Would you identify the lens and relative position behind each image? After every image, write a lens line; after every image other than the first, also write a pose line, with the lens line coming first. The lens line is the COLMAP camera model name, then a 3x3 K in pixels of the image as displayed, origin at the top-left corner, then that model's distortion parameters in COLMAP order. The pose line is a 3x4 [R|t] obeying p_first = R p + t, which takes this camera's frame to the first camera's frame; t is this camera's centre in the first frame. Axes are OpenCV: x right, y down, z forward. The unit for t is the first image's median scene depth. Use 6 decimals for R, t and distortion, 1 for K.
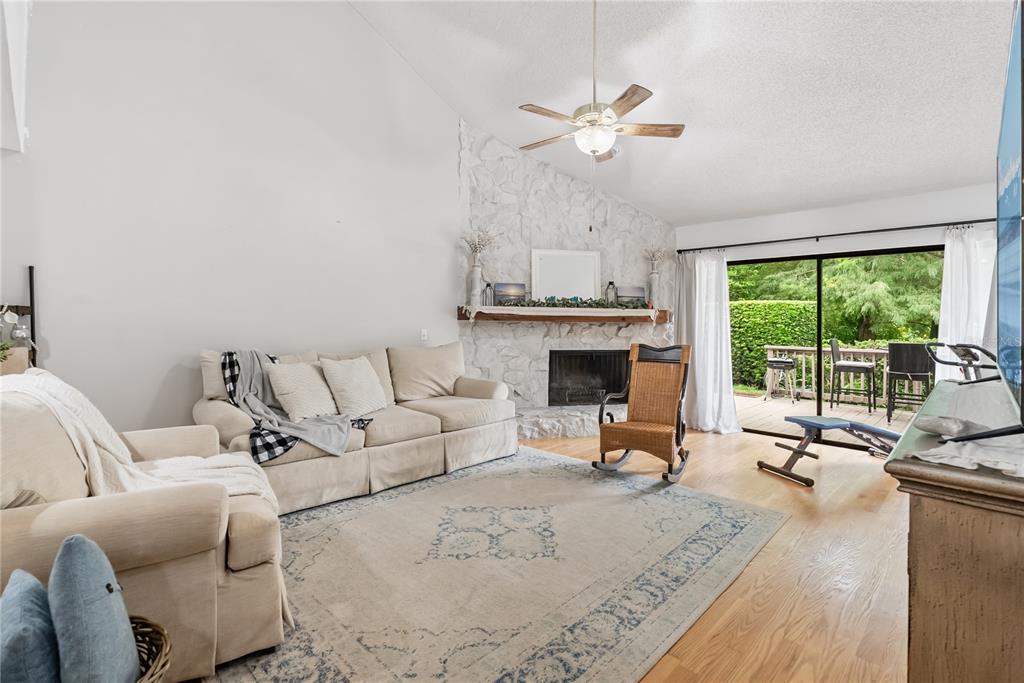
lens RADIAL K [[464.5, 0, 494.3], [0, 464.5, 317.5], [0, 0, 1]] dist [-0.007860, 0.002619]
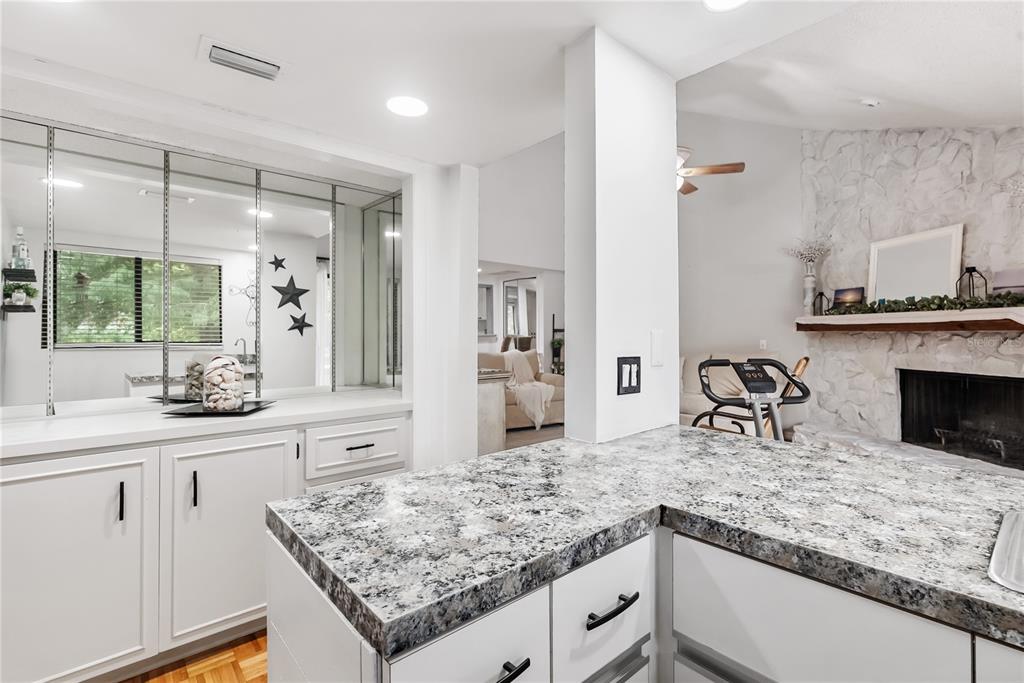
lens RADIAL K [[464.5, 0, 510.4], [0, 464.5, 337.8], [0, 0, 1]] dist [-0.007860, 0.002619]
pose [[-0.055742, -0.002582, -0.998442, 0.931285], [0.007749, 0.999965, -0.003018, 0.017144], [0.998415, -0.007905, -0.055720, 0.405923]]
